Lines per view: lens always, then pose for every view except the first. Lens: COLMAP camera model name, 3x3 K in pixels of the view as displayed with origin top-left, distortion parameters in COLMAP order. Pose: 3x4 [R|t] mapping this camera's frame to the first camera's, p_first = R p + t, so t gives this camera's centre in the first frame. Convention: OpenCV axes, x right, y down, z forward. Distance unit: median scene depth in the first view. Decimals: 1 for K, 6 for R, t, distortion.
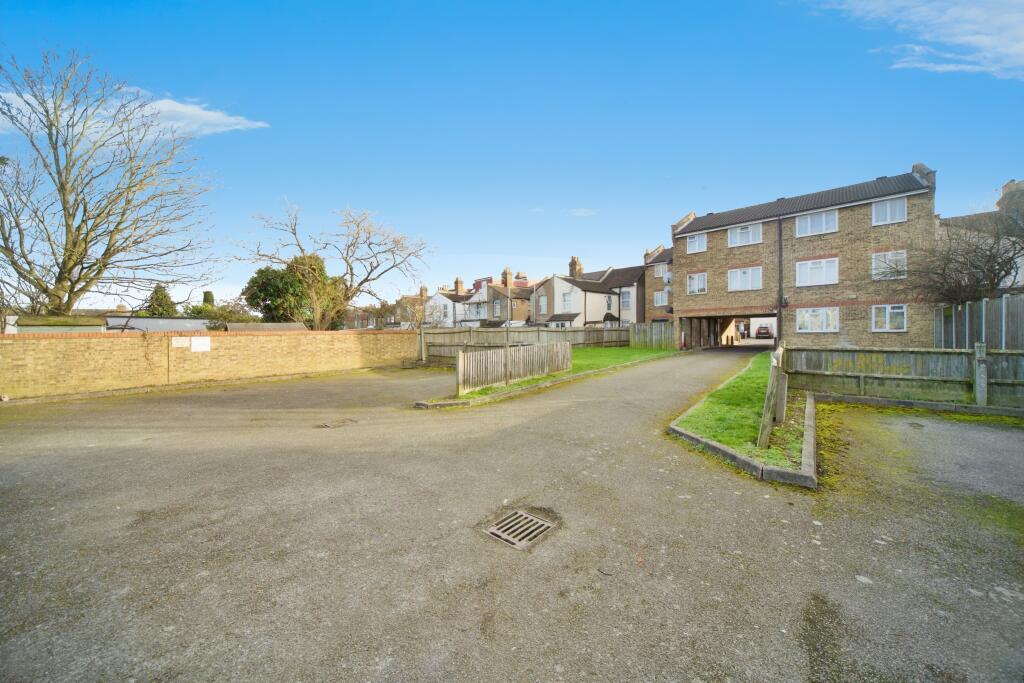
lens RADIAL K [[403.4, 0, 516.0], [0, 403.4, 335.5], [0, 0, 1]] dist [-0.003175, 0.000053]
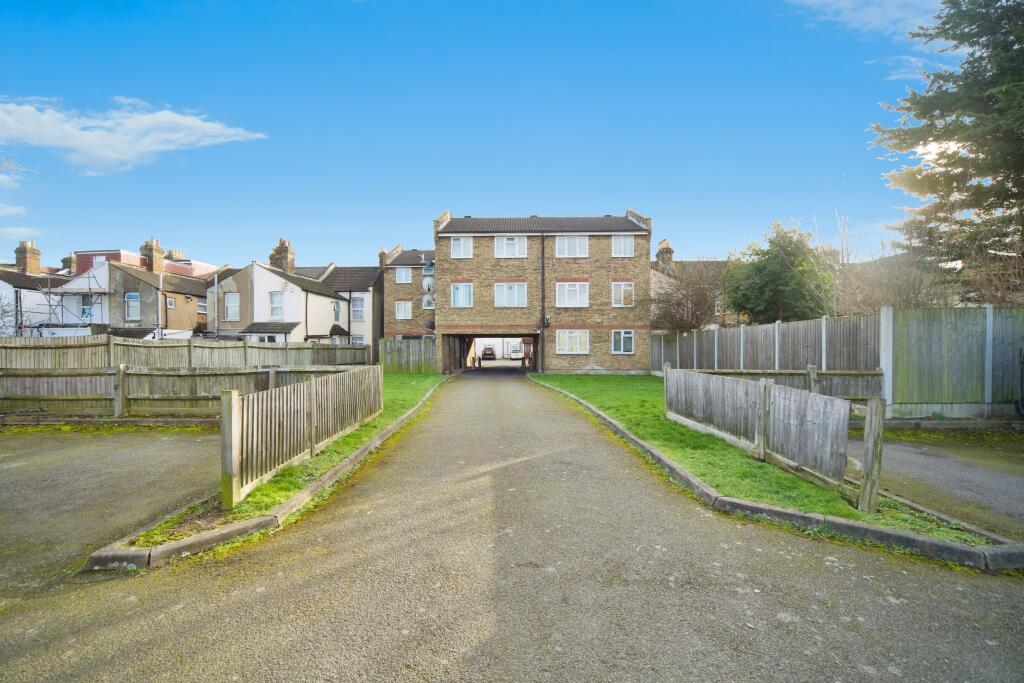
lens RADIAL K [[448.1, 0, 510.8], [0, 448.1, 360.5], [0, 0, 1]] dist [-0.007315, 0.000257]
pose [[0.734564, -0.000102, 0.678539, -0.101111], [-0.006582, 0.999952, 0.007275, 0.001319], [-0.678507, -0.009810, 0.734528, 0.211313]]
